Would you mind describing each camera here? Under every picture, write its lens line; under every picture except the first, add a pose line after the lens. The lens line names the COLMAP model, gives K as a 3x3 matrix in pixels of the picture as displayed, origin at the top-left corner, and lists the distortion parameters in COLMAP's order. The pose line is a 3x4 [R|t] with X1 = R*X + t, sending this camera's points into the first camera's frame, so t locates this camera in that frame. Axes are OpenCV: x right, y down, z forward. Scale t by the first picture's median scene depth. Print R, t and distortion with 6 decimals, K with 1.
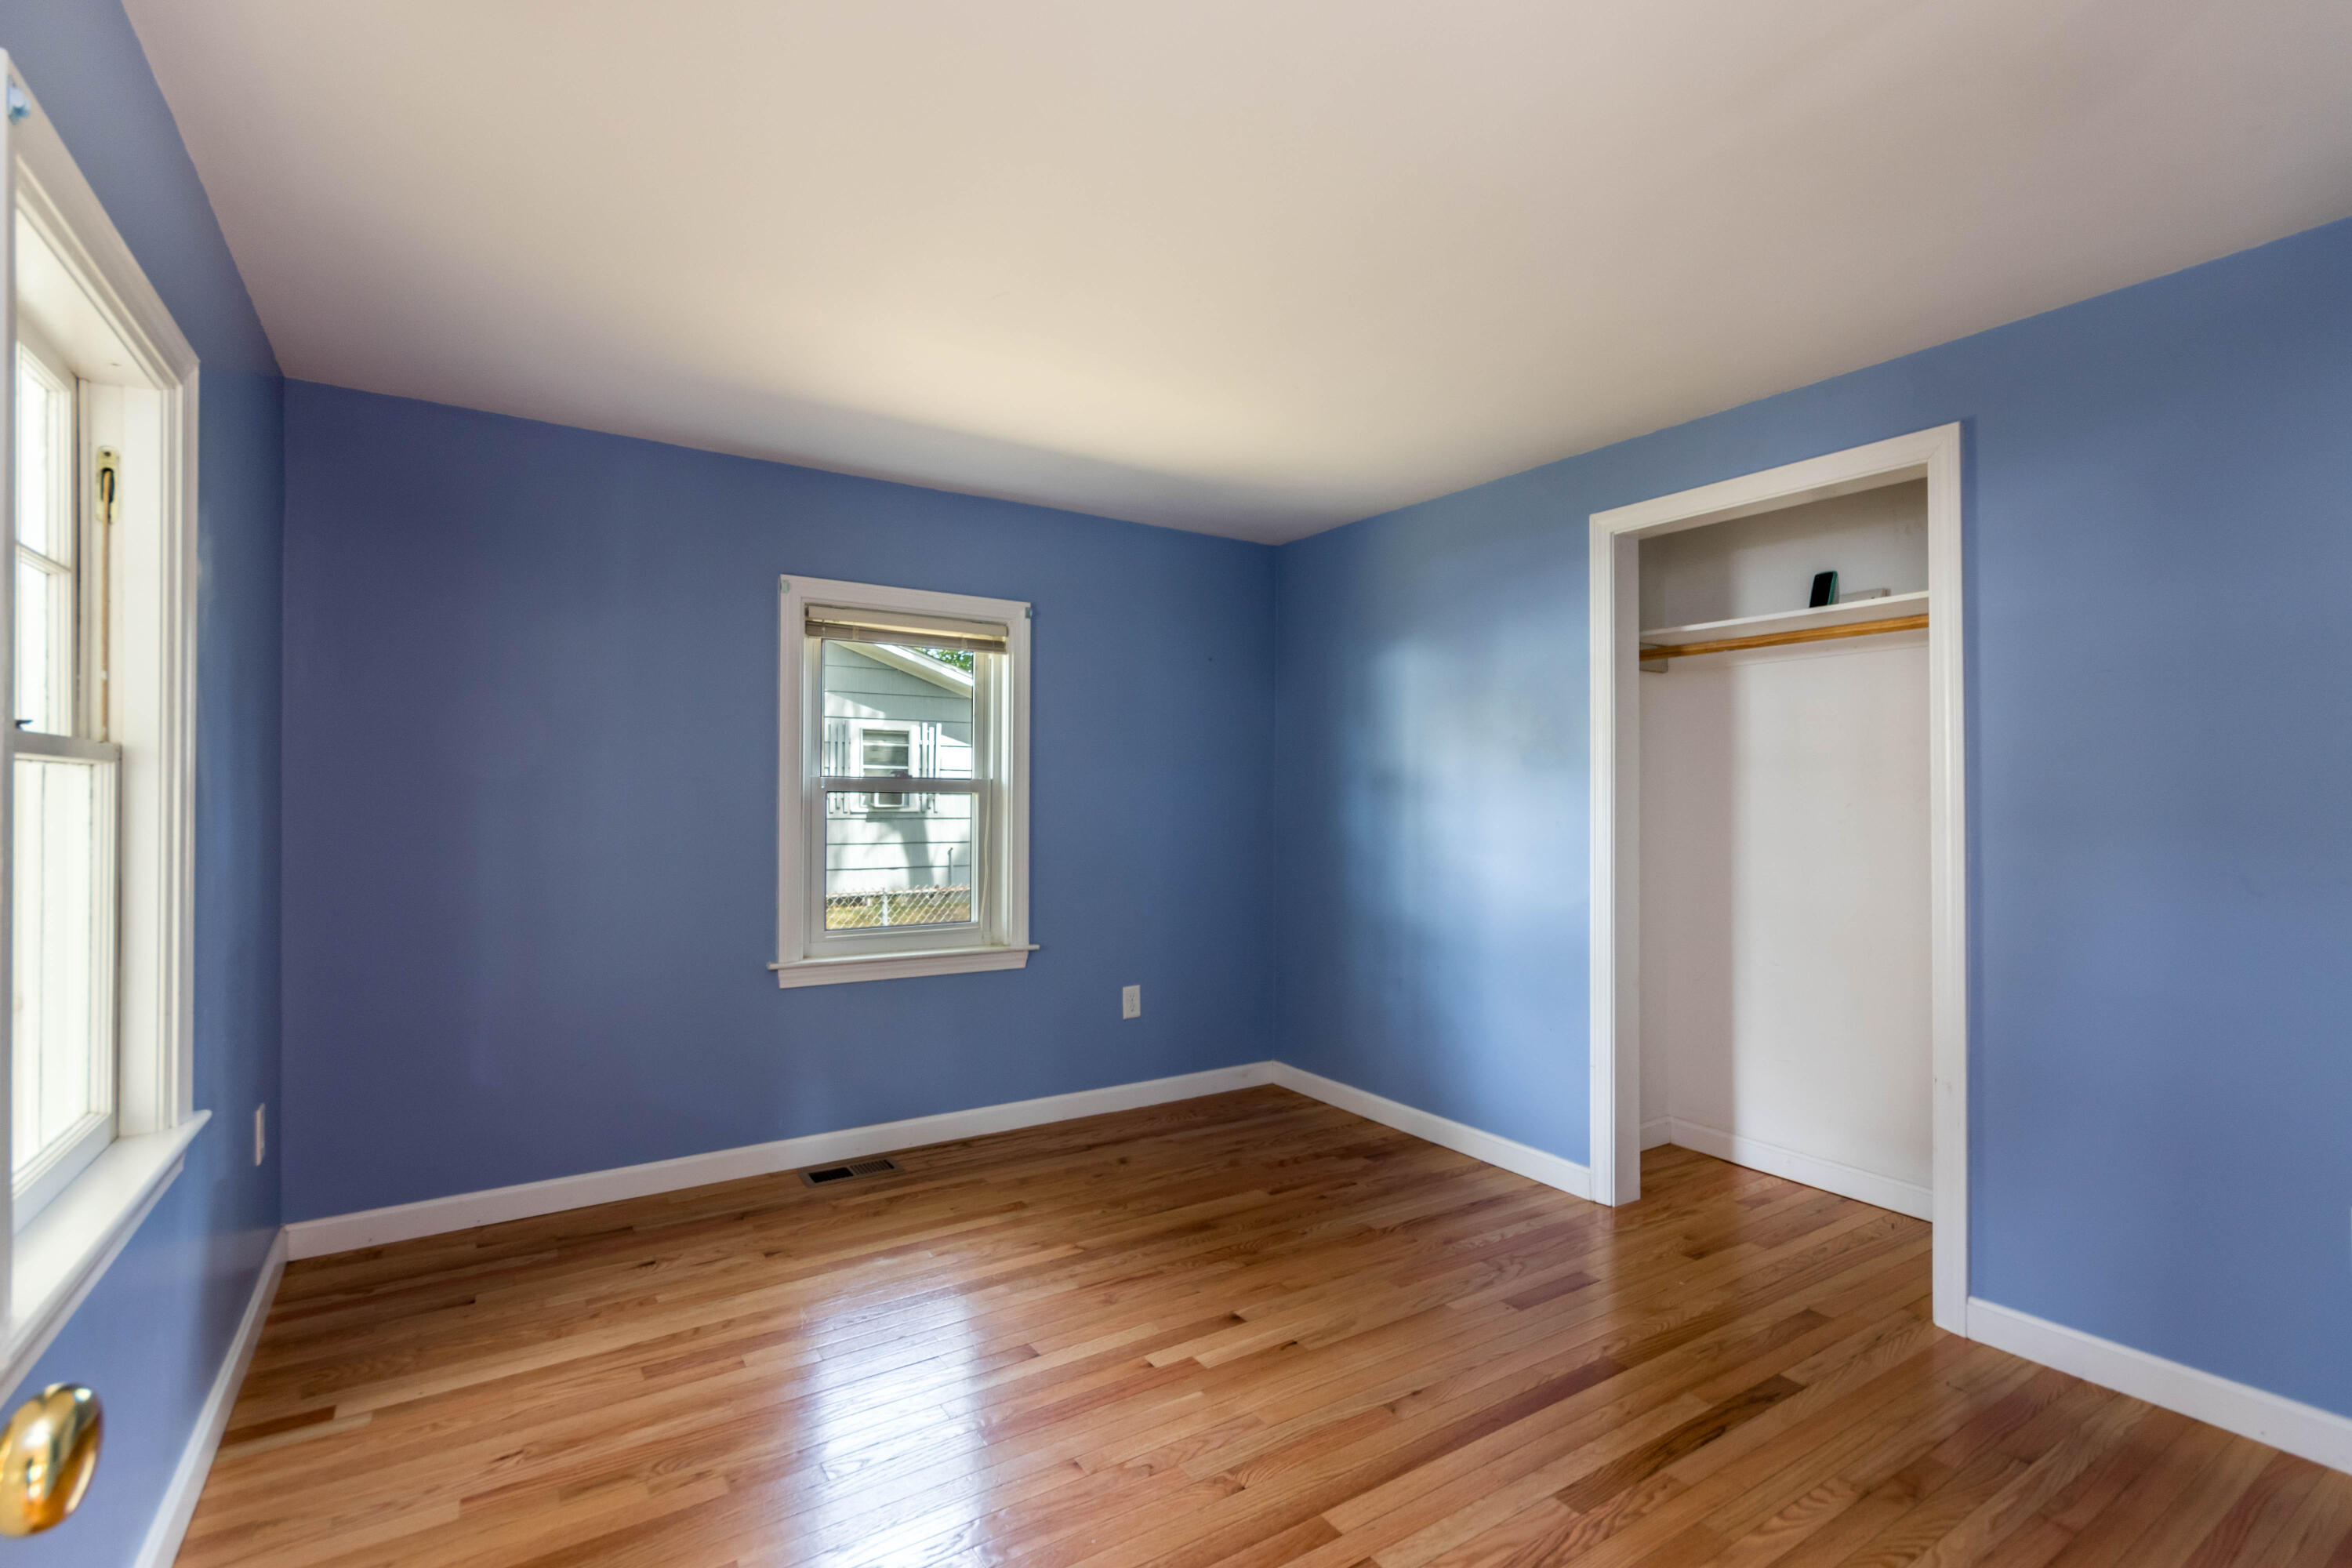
lens RADIAL K [[1079.4, 0, 1179.4], [0, 1079.4, 789.2], [0, 0, 1]] dist [0.000807, 0.000919]
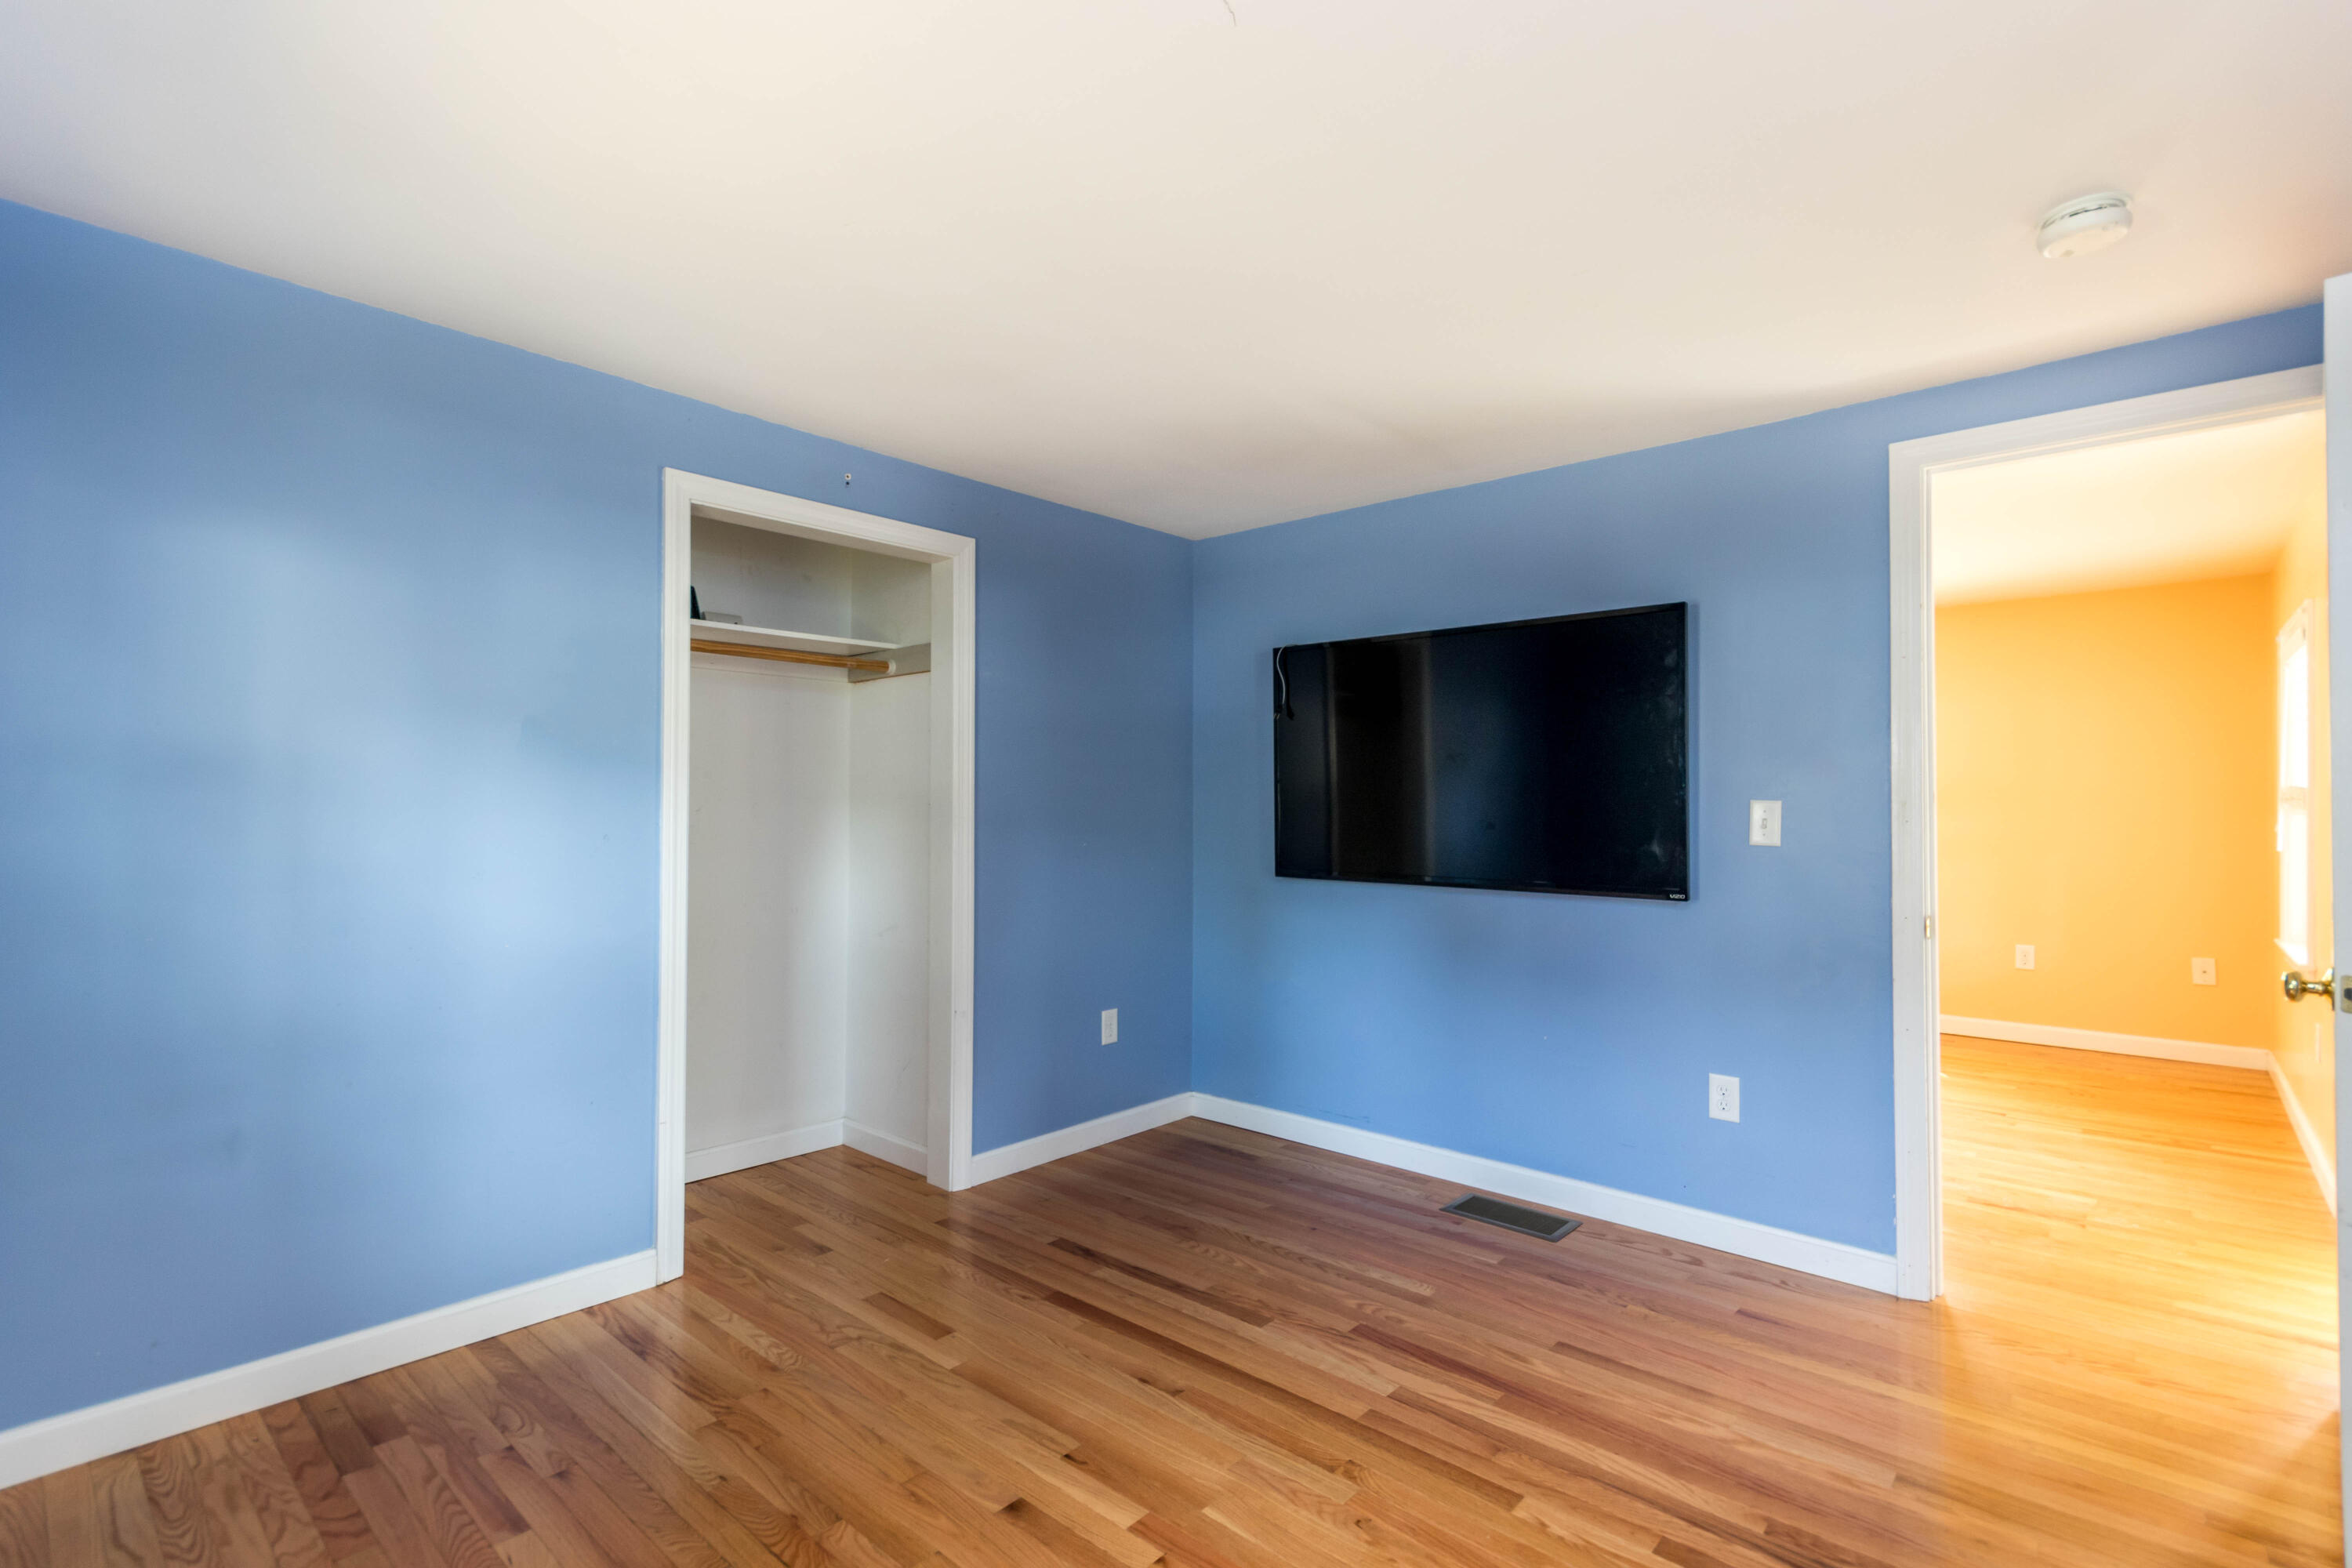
lens RADIAL K [[1079.4, 0, 1179.4], [0, 1079.4, 789.2], [0, 0, 1]] dist [0.000807, 0.000919]
pose [[-0.254181, 0.012838, 0.967071, -0.564936], [-0.014545, 0.999748, -0.017095, 0.005568], [-0.967047, -0.018412, -0.253931, 0.876111]]
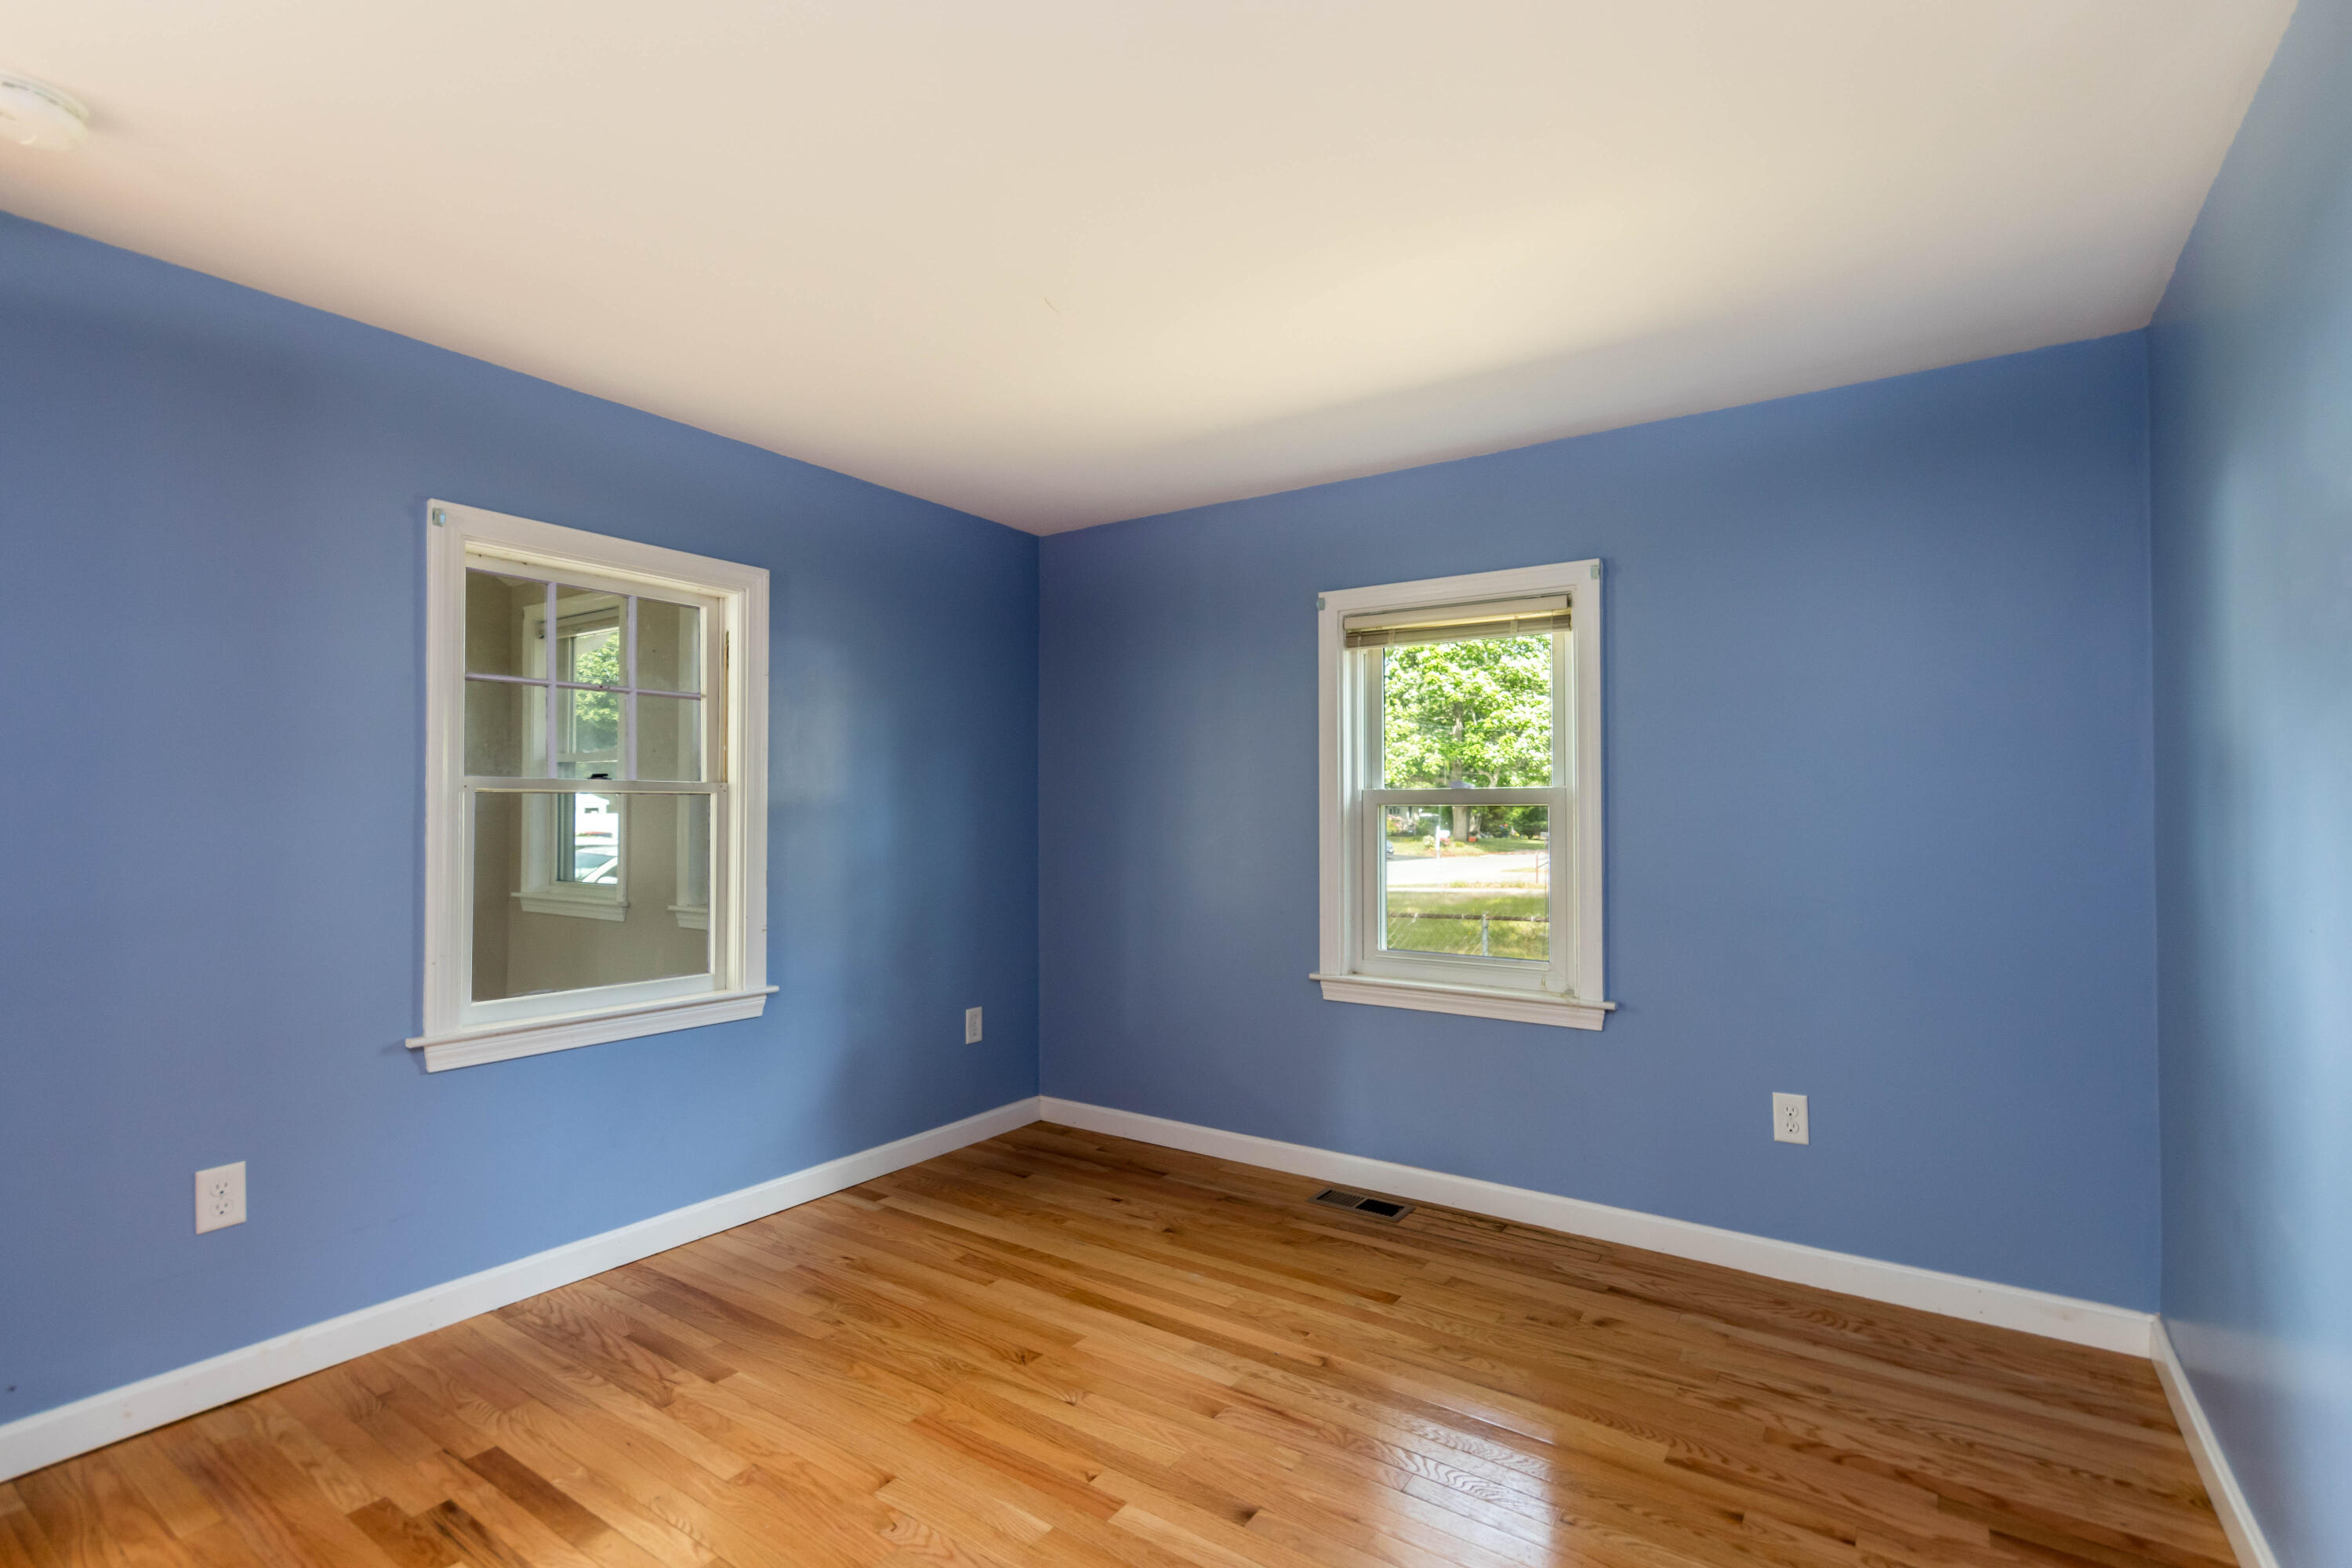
lens RADIAL K [[1079.4, 0, 1179.4], [0, 1079.4, 789.2], [0, 0, 1]] dist [0.000807, 0.000919]
pose [[0.374081, -0.025312, -0.927050, 0.586672], [0.008448, 0.999679, -0.023886, 0.011393], [0.927357, 0.001103, 0.374175, 0.550219]]
